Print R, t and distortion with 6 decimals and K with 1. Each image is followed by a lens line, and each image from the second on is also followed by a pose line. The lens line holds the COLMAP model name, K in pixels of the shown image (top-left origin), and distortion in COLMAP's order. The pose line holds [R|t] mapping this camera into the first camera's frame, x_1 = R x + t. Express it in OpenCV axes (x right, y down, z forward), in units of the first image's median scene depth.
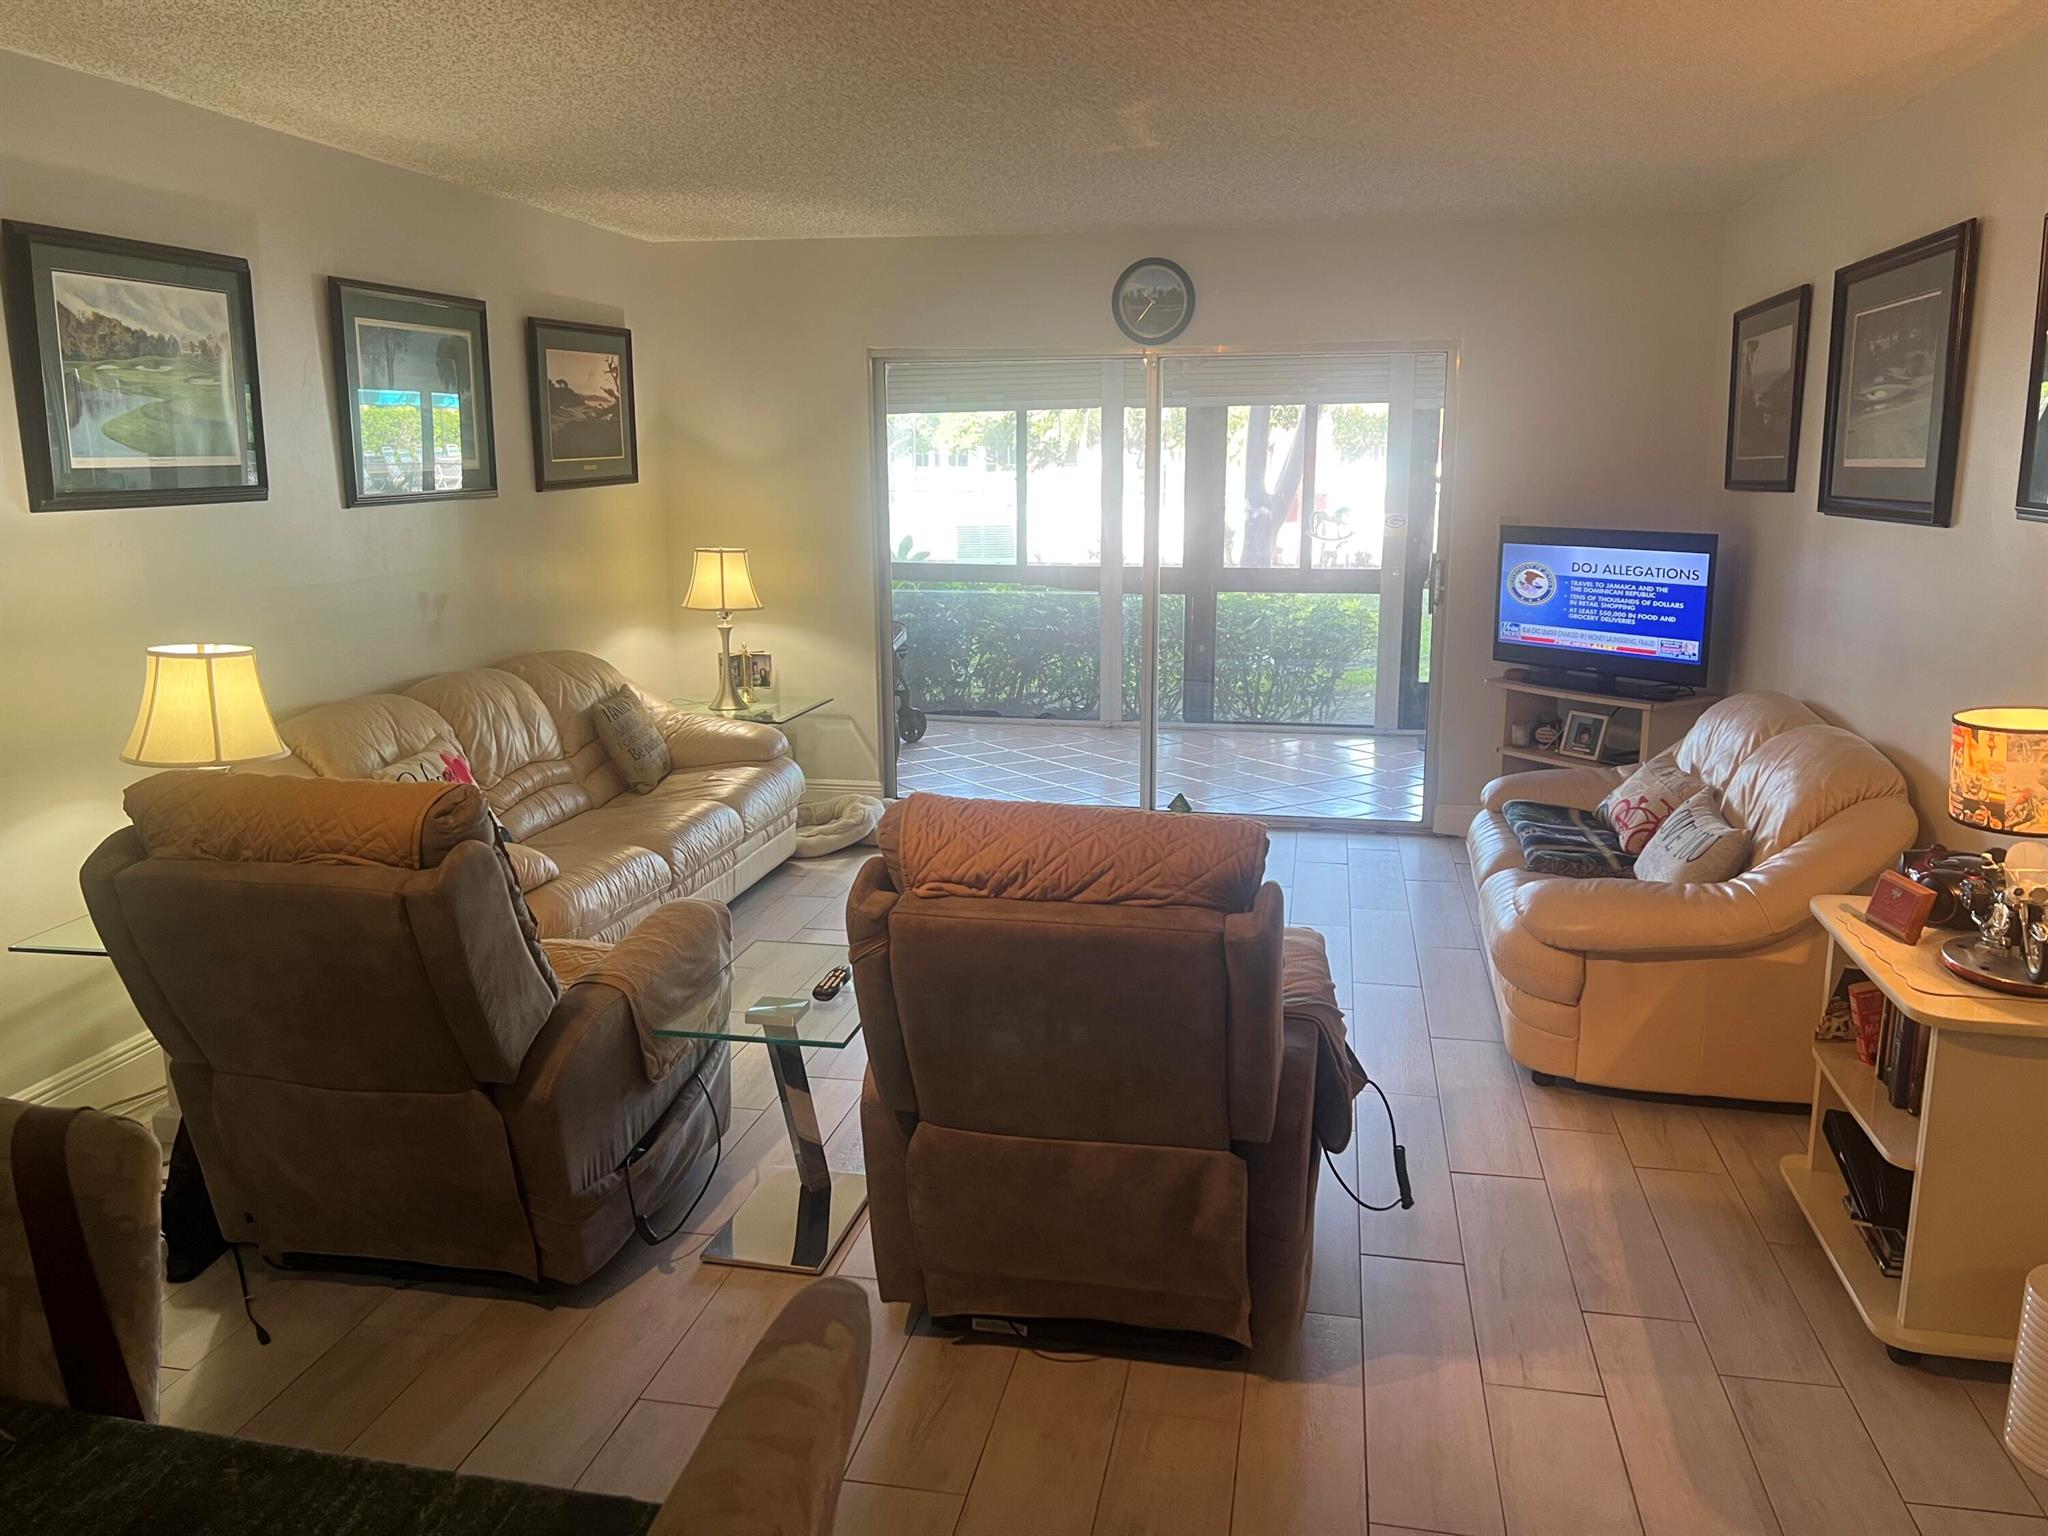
lens RADIAL K [[1526.5, 0, 1029.2], [0, 1526.5, 760.5], [0, 0, 1]] dist [0.068622, -0.083014]
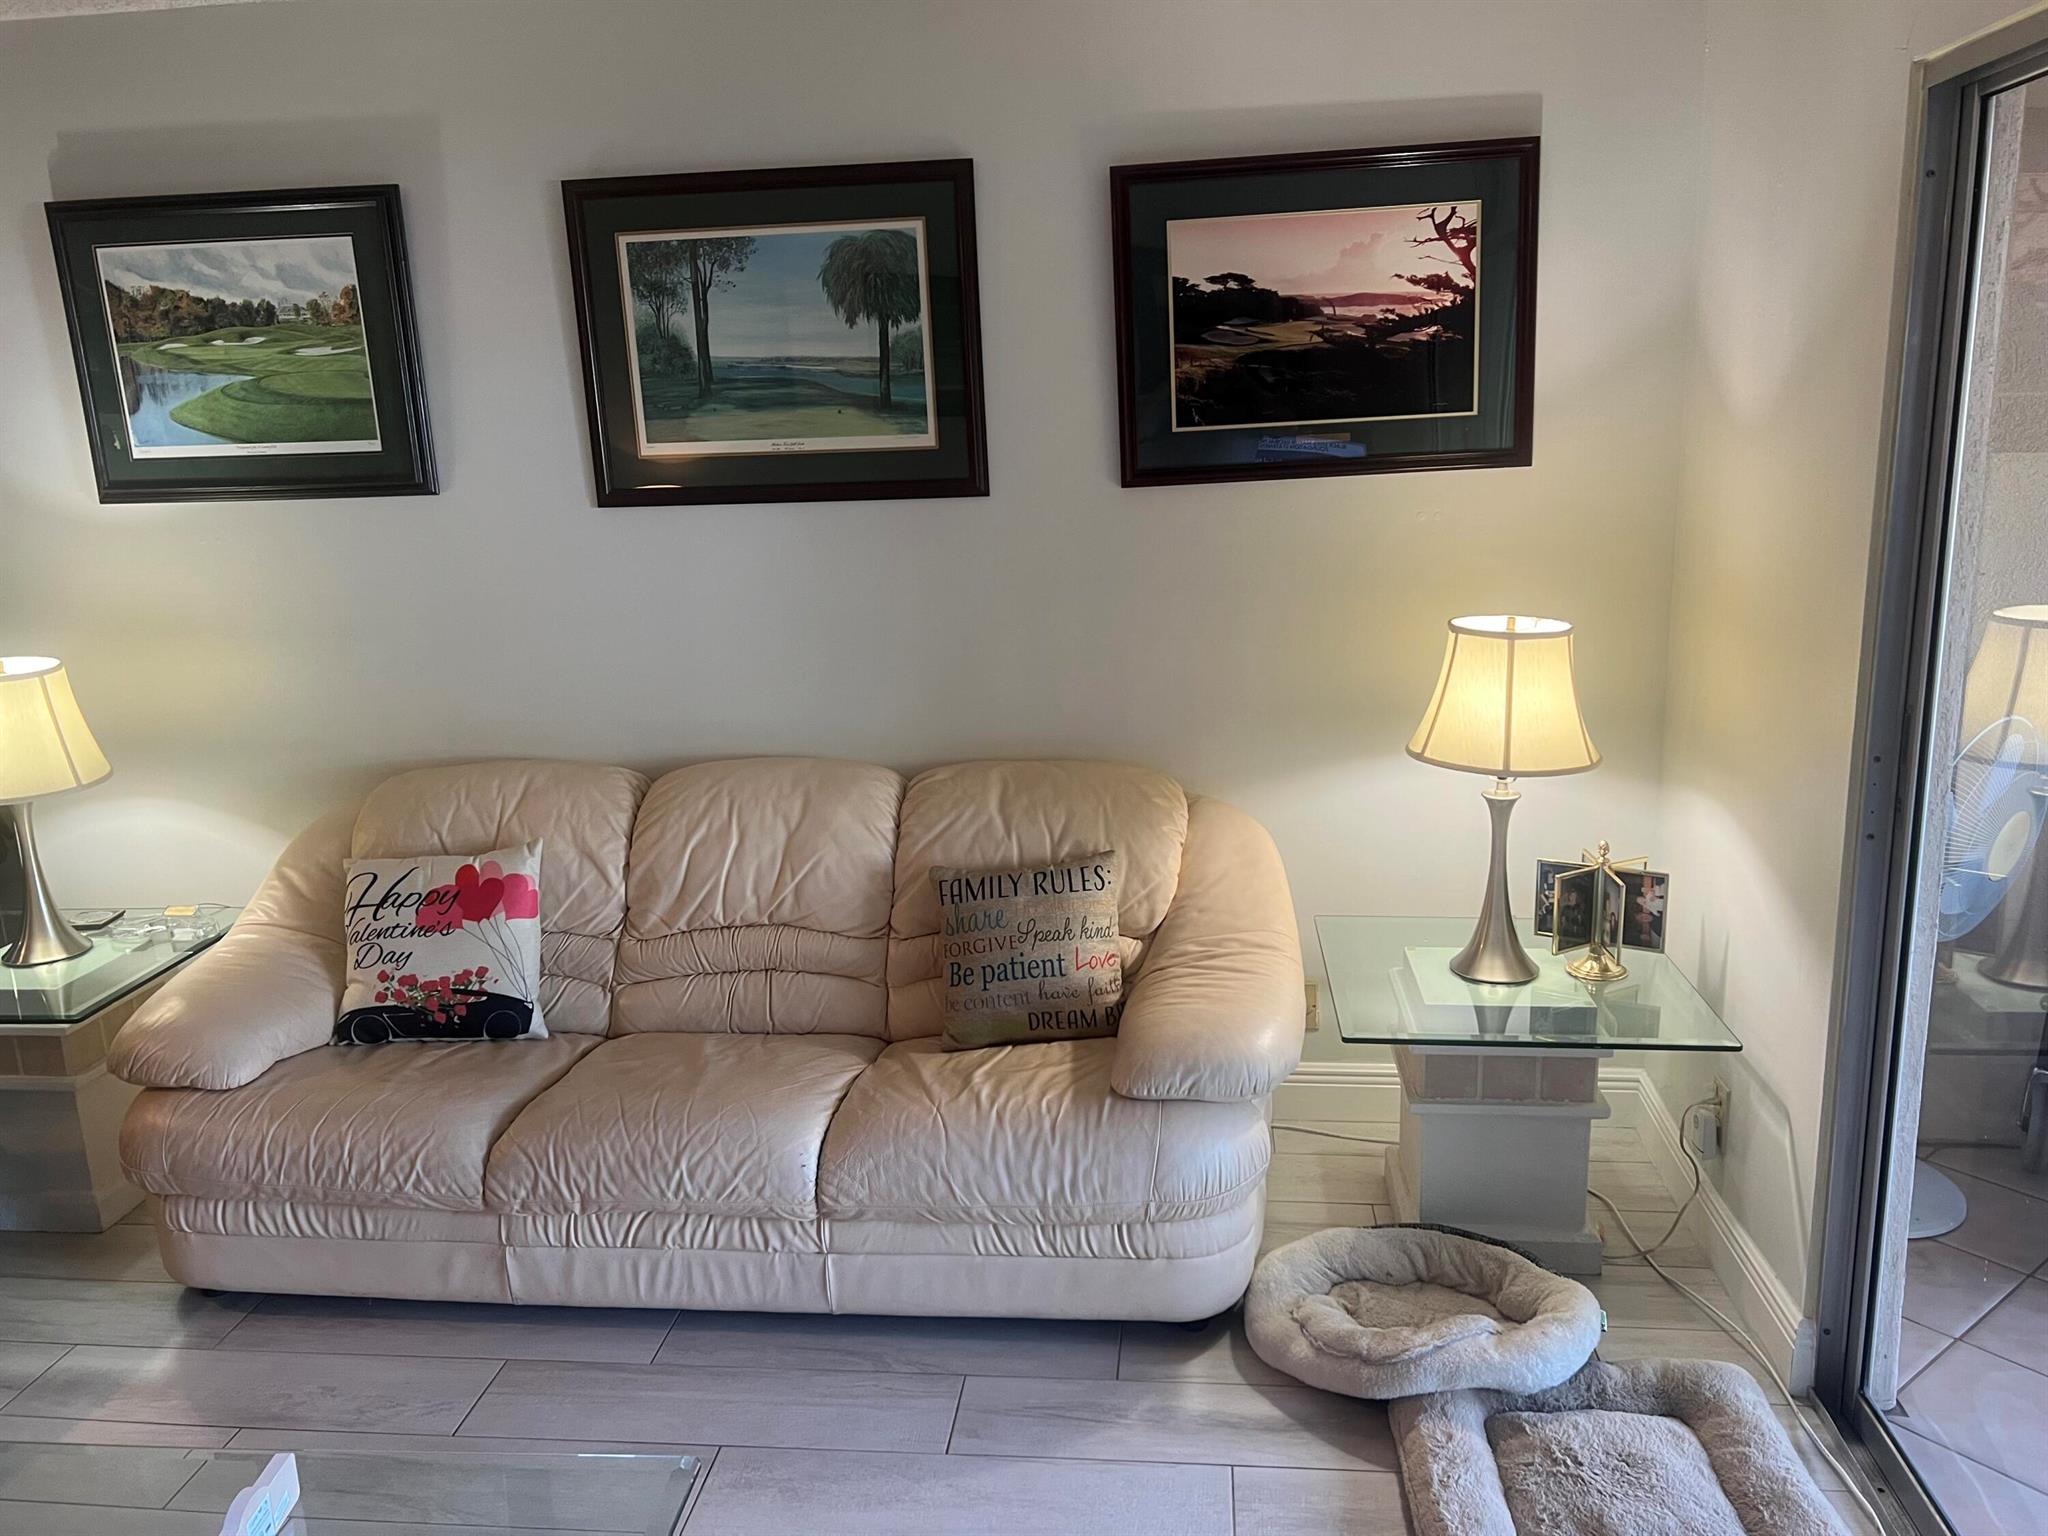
lens RADIAL K [[1526.5, 0, 1019.1], [0, 1526.5, 759.6], [0, 0, 1]] dist [0.068622, -0.083014]
pose [[0.095161, 0.222867, -0.970193, 0.365167], [-0.167999, 0.964232, 0.205019, -0.277370], [0.981183, 0.143482, 0.129198, 1.343933]]
